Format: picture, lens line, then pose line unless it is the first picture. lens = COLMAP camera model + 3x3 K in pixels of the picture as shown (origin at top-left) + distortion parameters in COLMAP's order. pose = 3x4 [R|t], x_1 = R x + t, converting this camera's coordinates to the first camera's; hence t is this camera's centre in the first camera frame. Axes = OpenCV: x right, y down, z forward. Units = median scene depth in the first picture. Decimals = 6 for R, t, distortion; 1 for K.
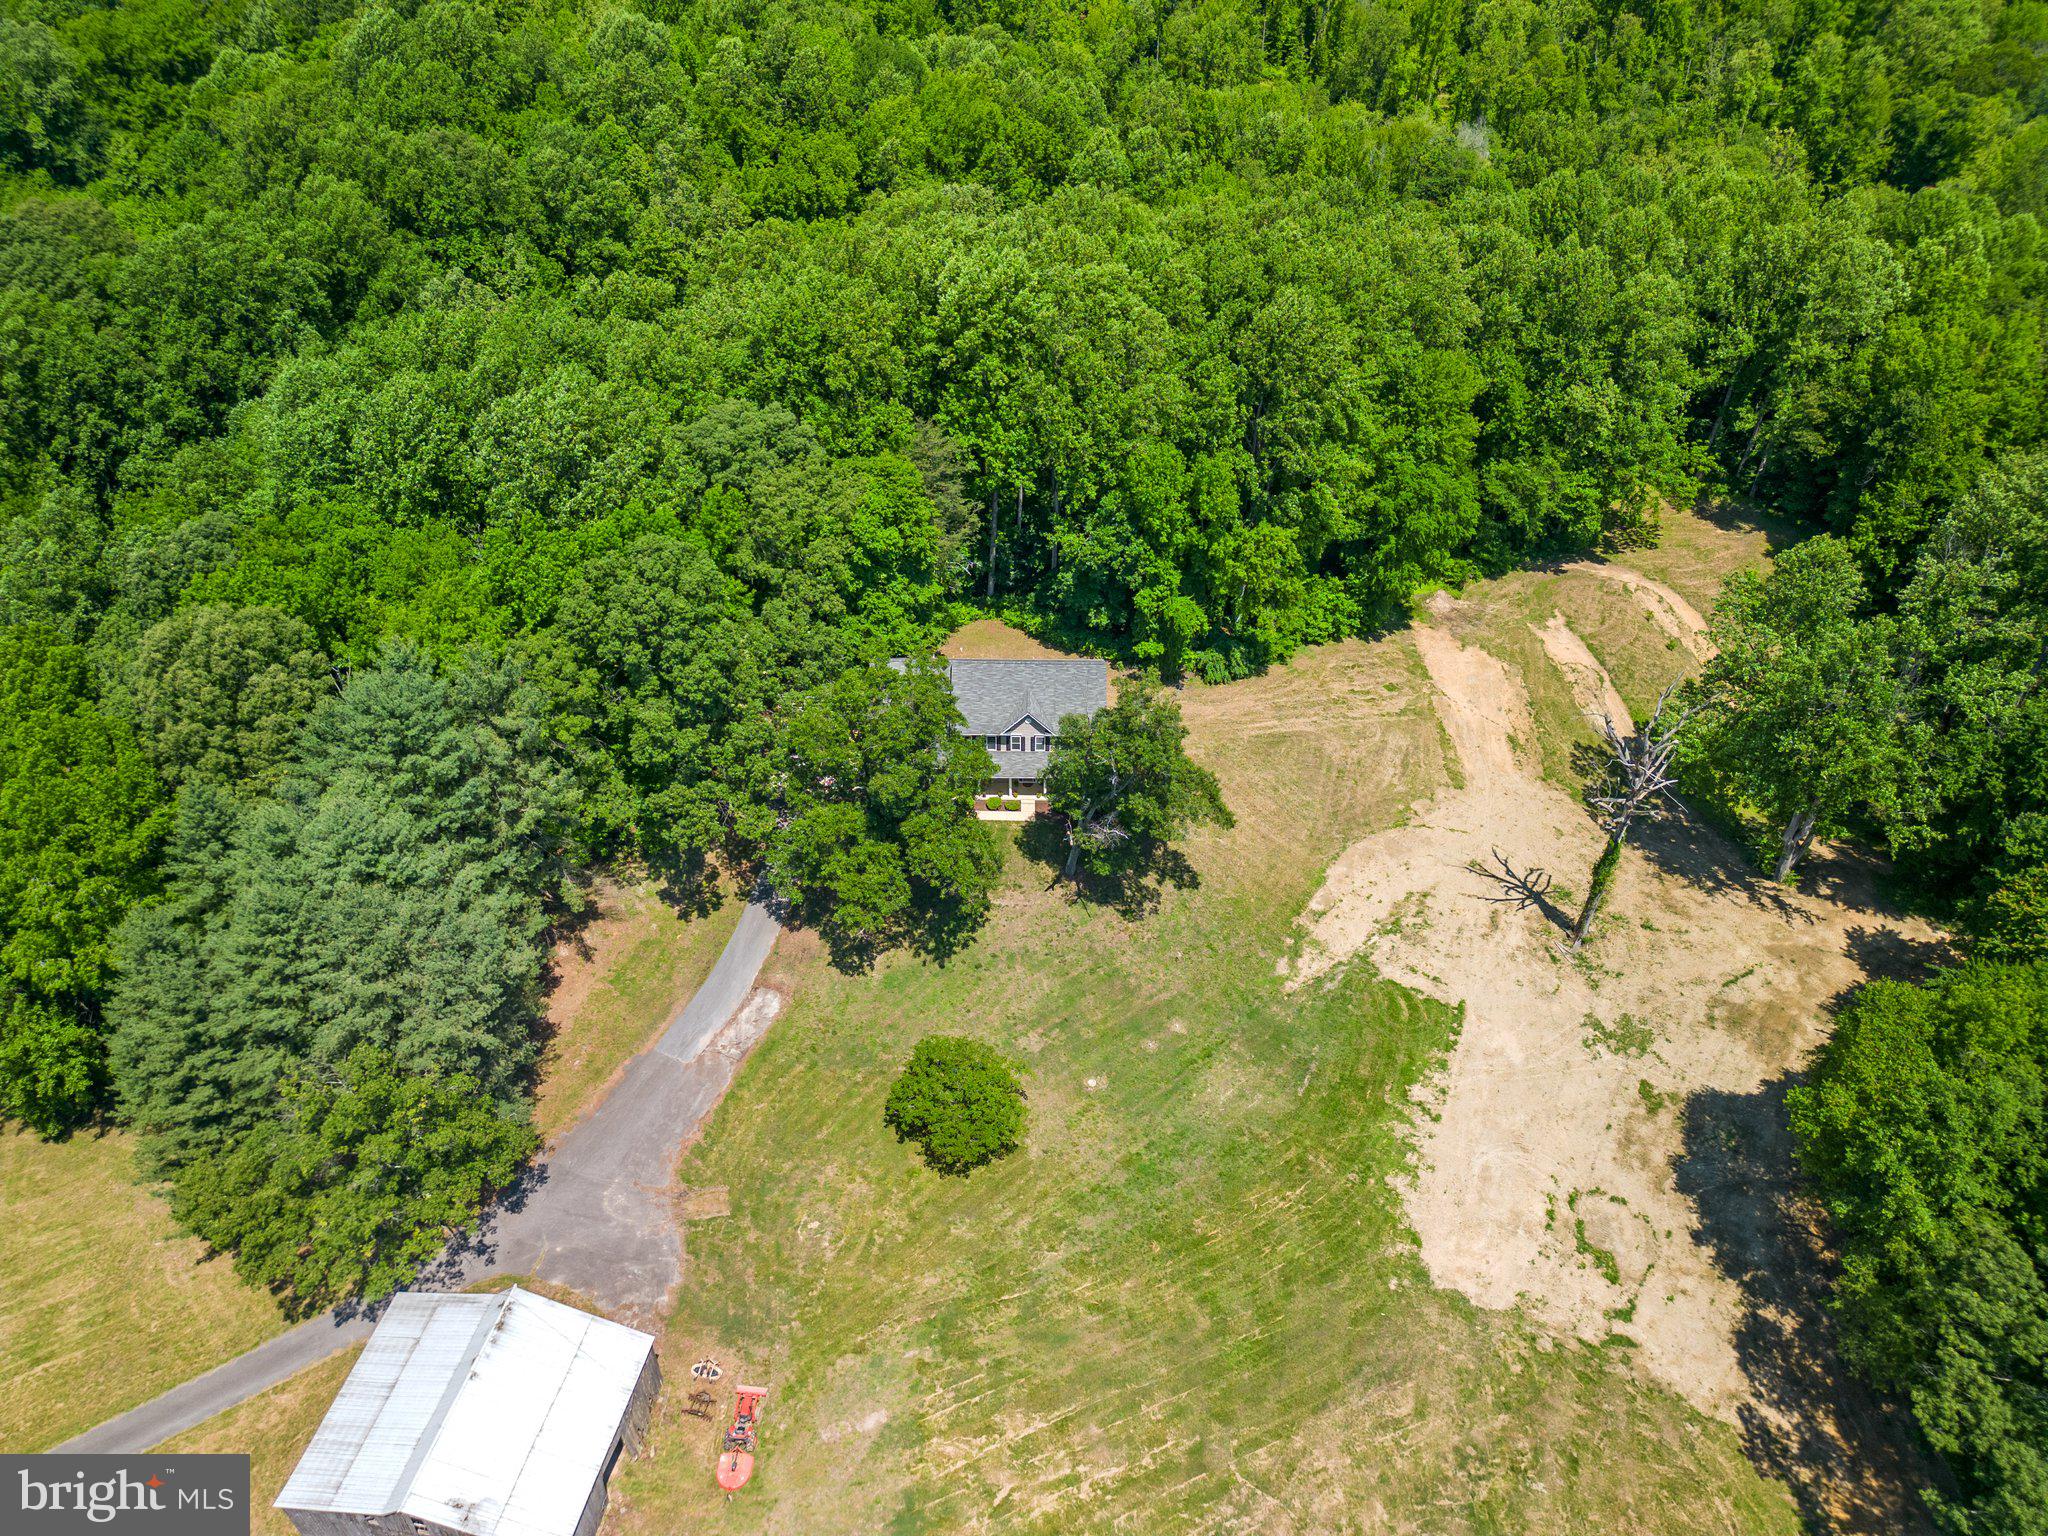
lens RADIAL K [[1452.0, 0, 1026.9], [0, 1452.0, 771.6], [0, 0, 1]] dist [0.052789, -0.043652]
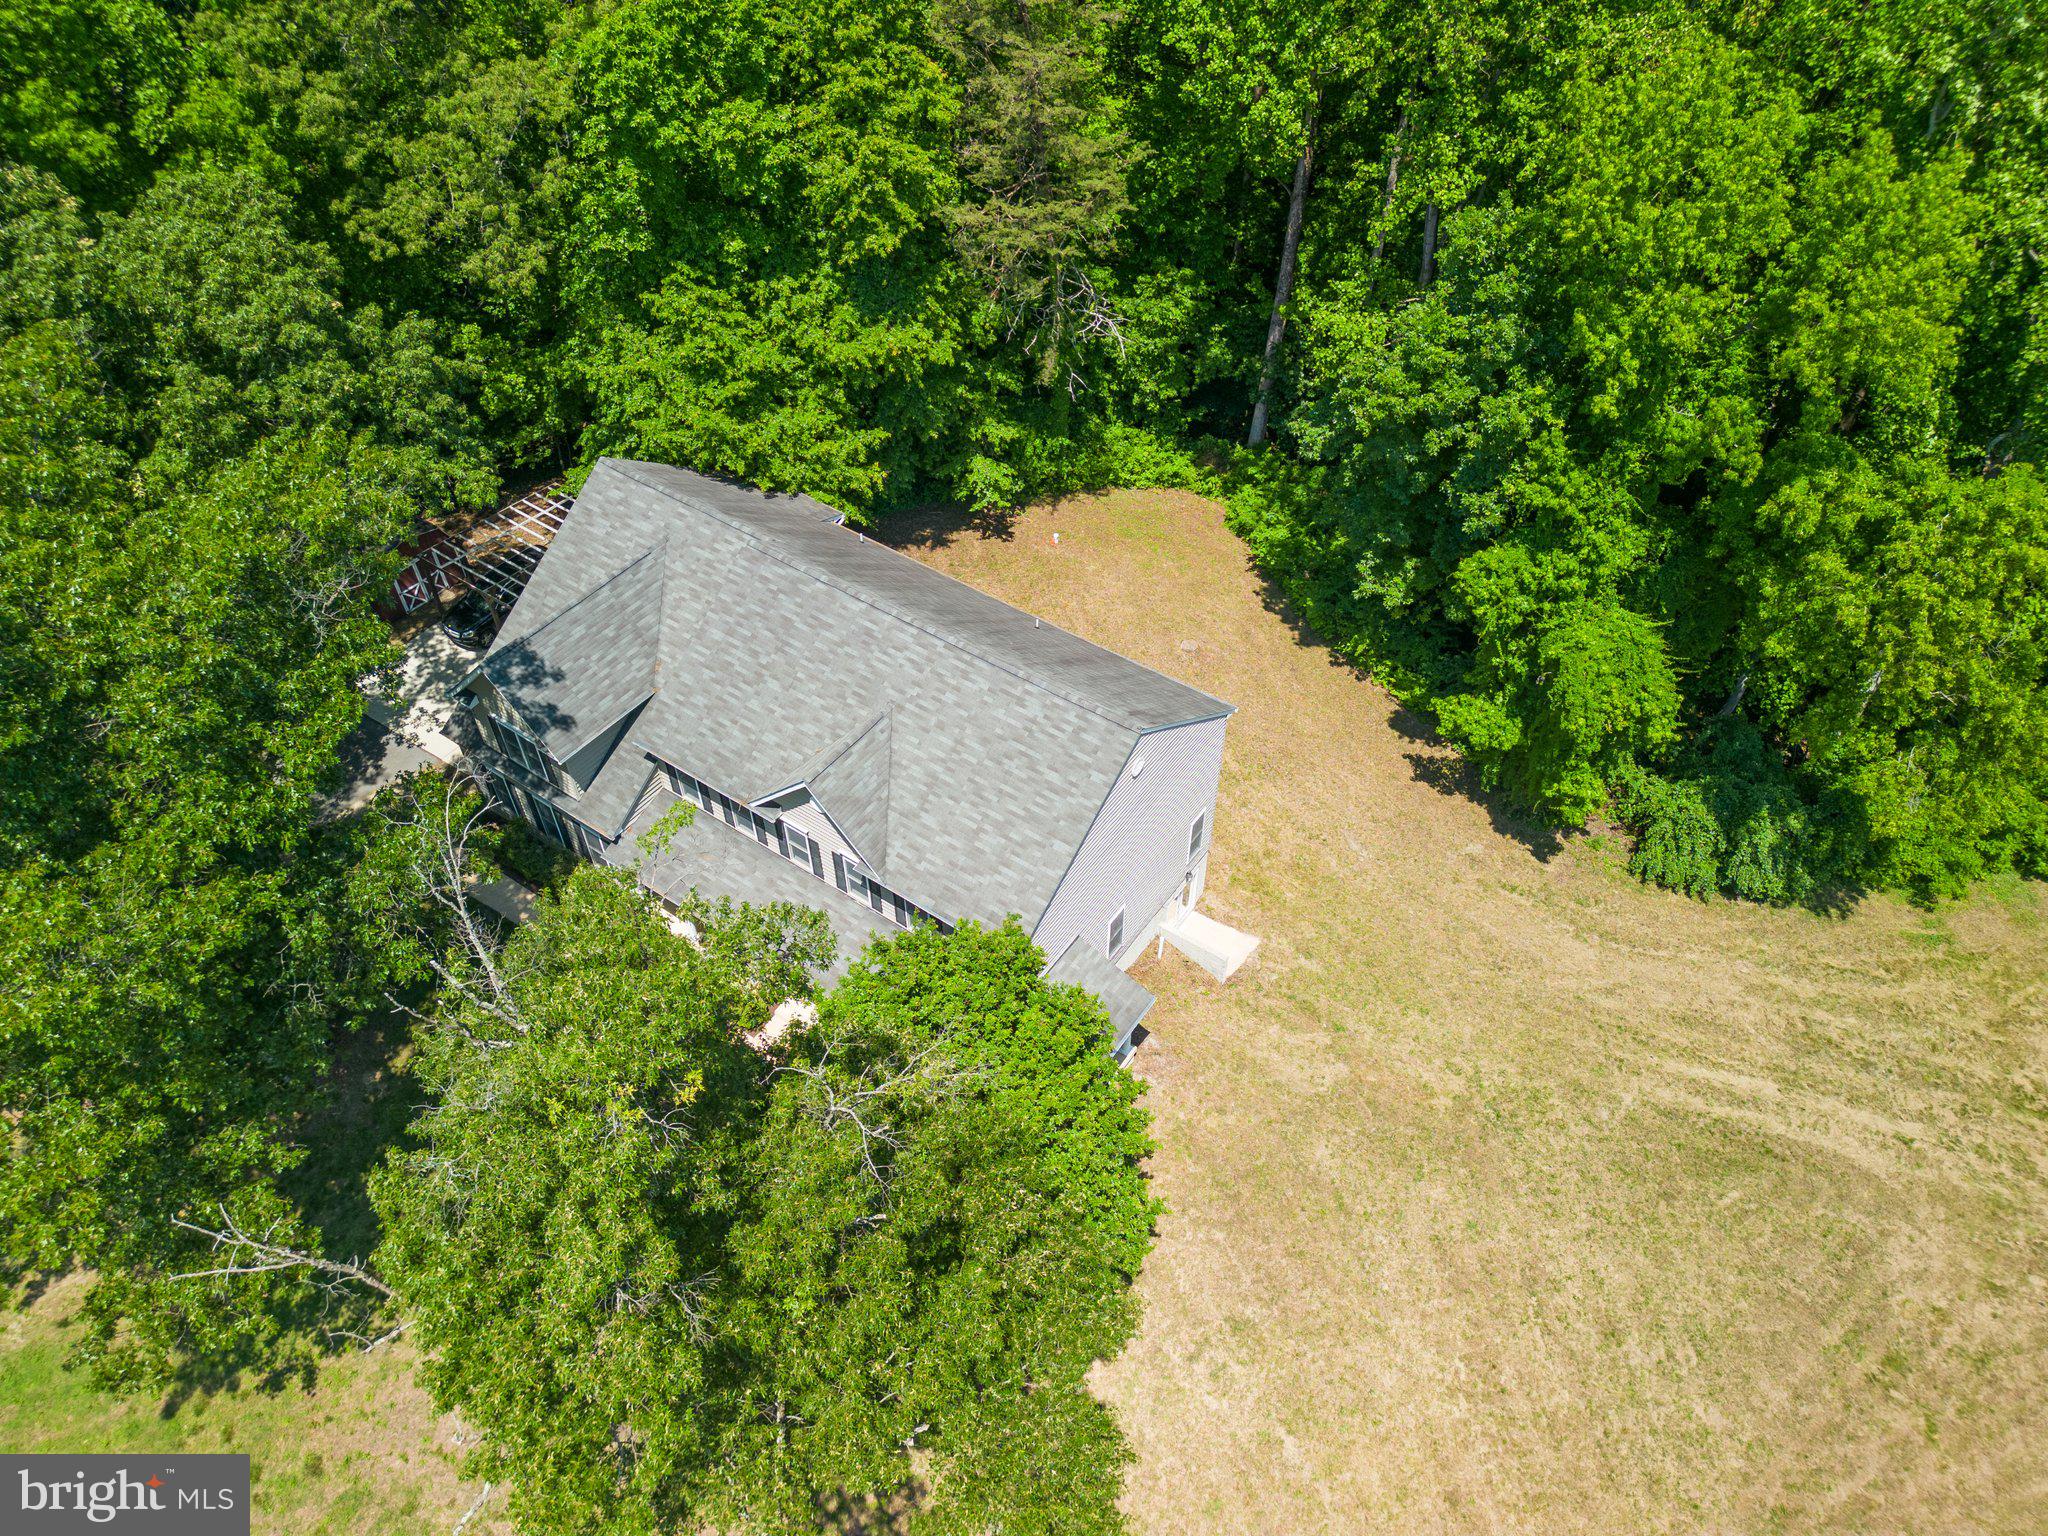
lens RADIAL K [[1452.0, 0, 1019.4], [0, 1452.0, 768.8], [0, 0, 1]] dist [0.052789, -0.043652]
pose [[0.823106, 0.409415, -0.393542, 0.165301], [-0.358335, 0.912056, 0.199374, -0.127181], [0.440559, -0.023086, 0.897427, 0.791546]]
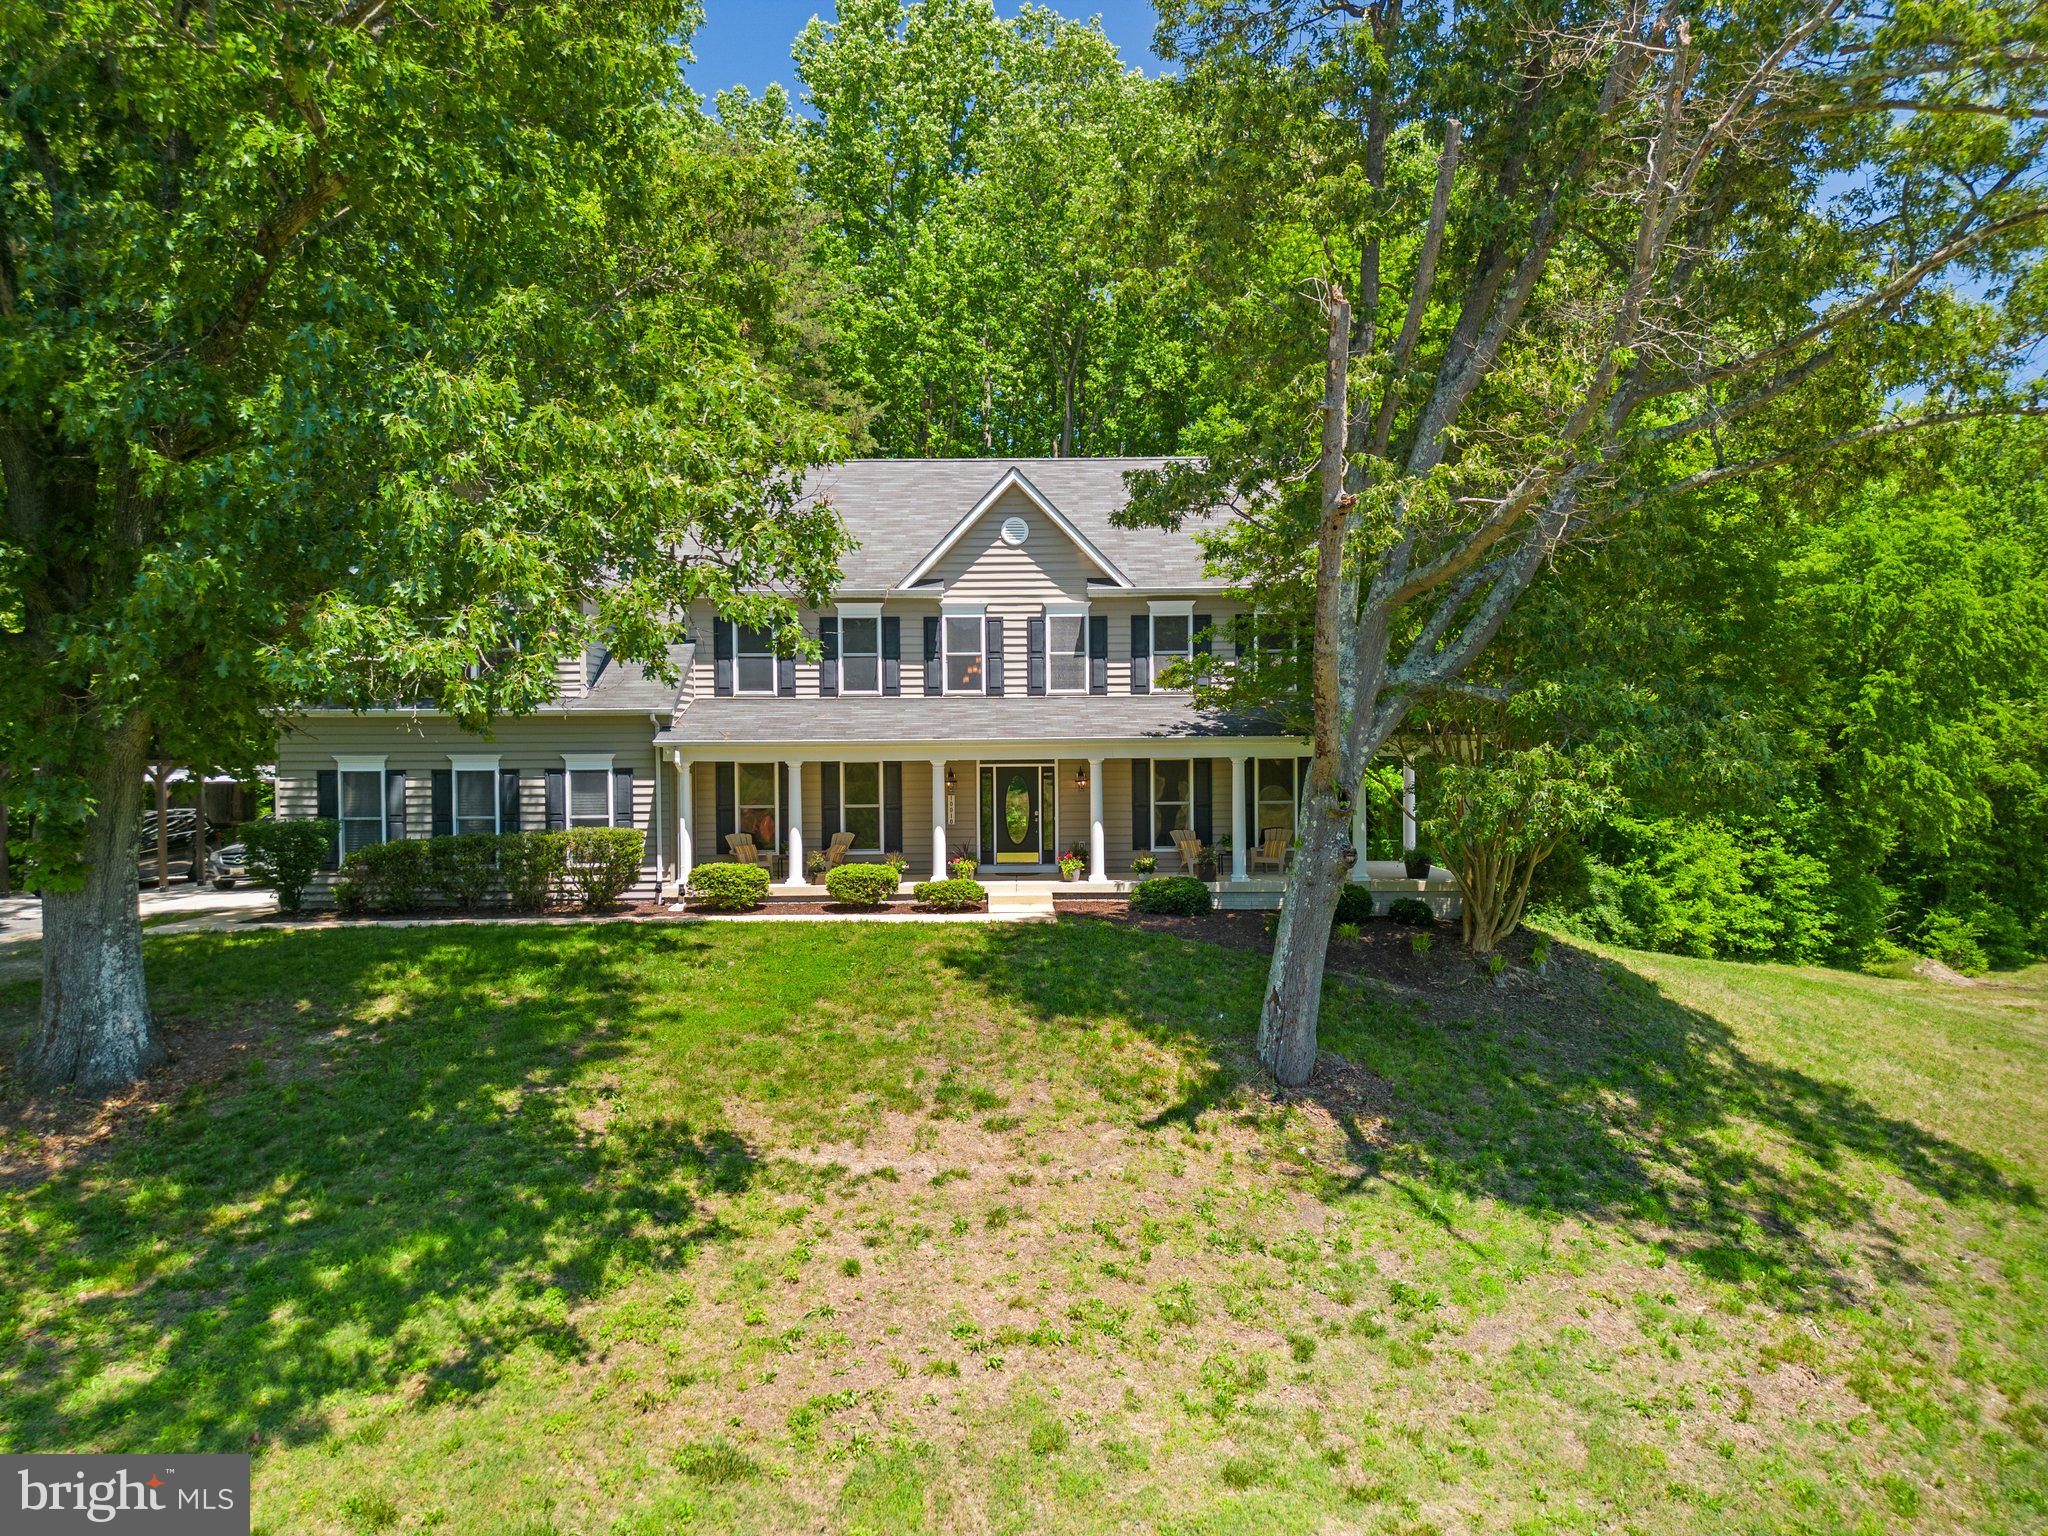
lens RADIAL K [[1452.0, 0, 1038.0], [0, 1452.0, 773.9], [0, 0, 1]] dist [0.052789, -0.043652]
pose [[0.999485, -0.008956, 0.030830, -0.003455], [0.026261, 0.780451, -0.624665, 0.153981], [-0.018466, 0.625153, 0.780284, 0.896187]]
